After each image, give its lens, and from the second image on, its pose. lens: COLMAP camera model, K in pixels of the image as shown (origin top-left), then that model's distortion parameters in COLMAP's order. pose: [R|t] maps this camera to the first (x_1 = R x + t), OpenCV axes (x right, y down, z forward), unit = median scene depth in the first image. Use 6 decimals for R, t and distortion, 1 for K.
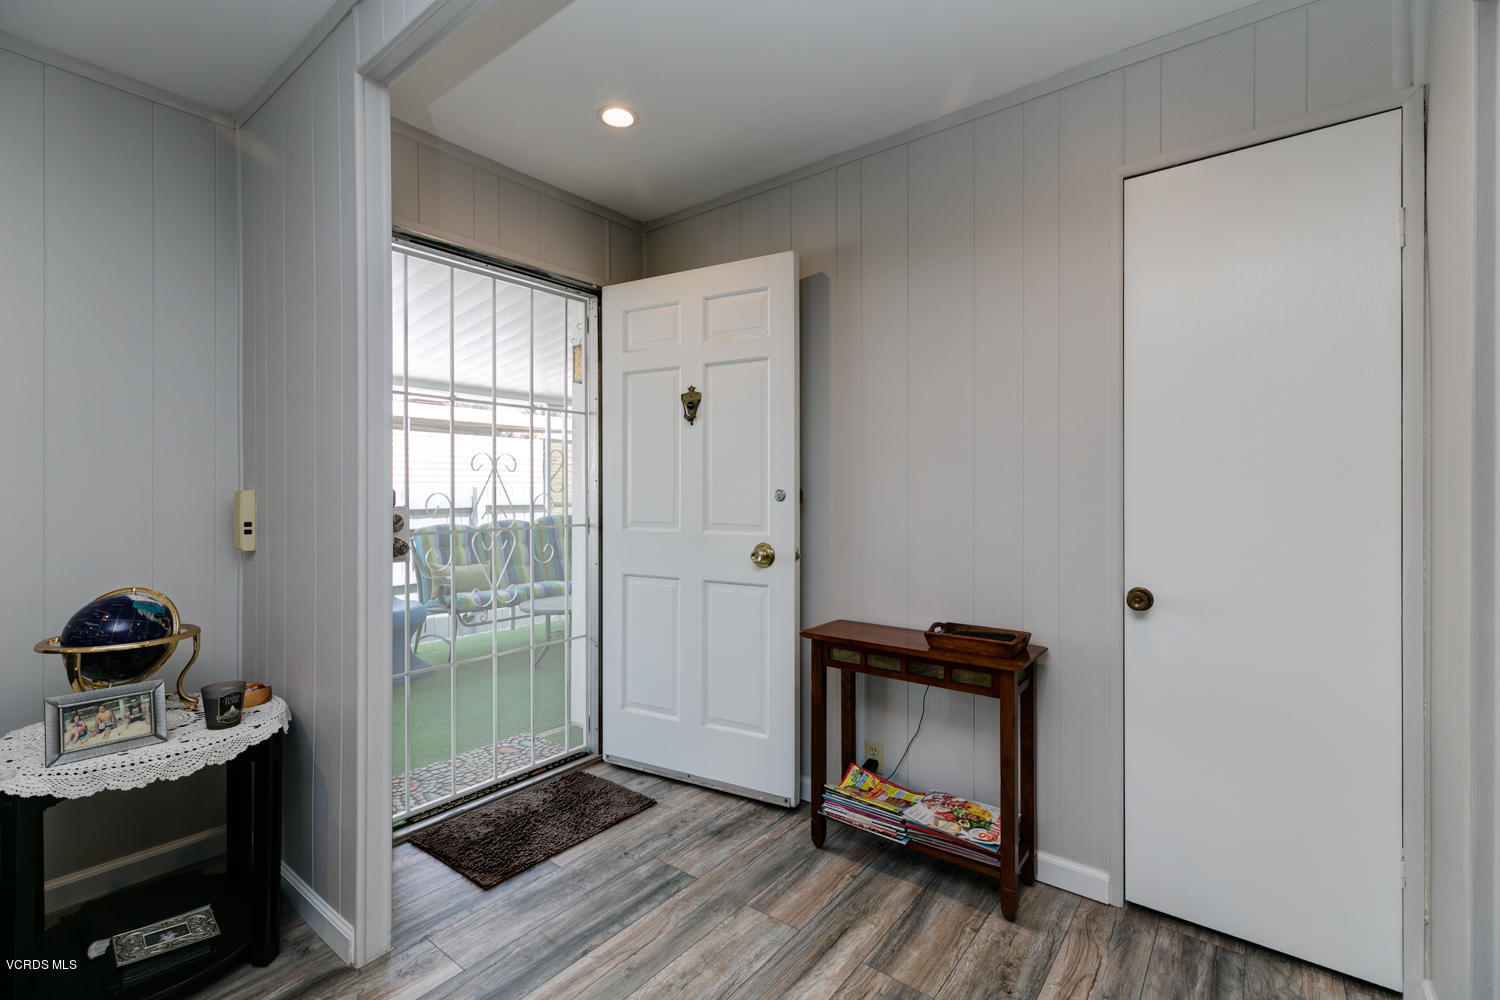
lens RADIAL K [[664.6, 0, 750.6], [0, 664.6, 488.4], [0, 0, 1]] dist [0.010598, -0.000773]
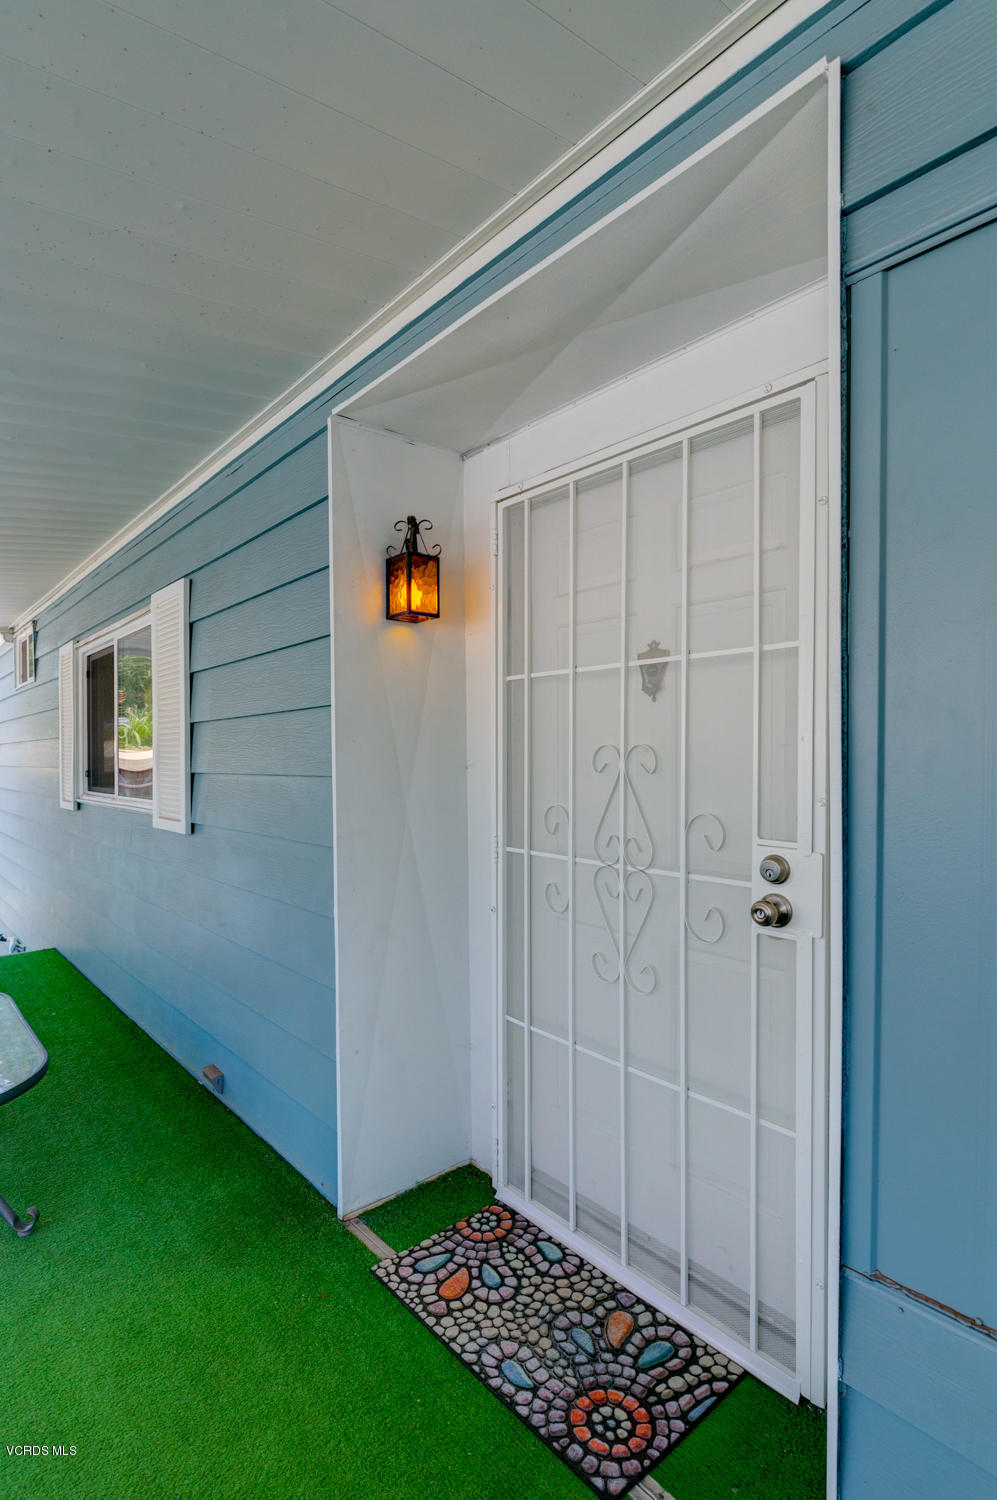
lens RADIAL K [[747.1, 0, 504.6], [0, 747.1, 750.3], [0, 0, 1]] dist [-0.006067, -0.000156]
pose [[0.188318, 0.006229, 0.982088, -1.172856], [-0.004932, 0.999973, -0.005397, -0.023450], [-0.982096, -0.003827, 0.188344, 1.083279]]
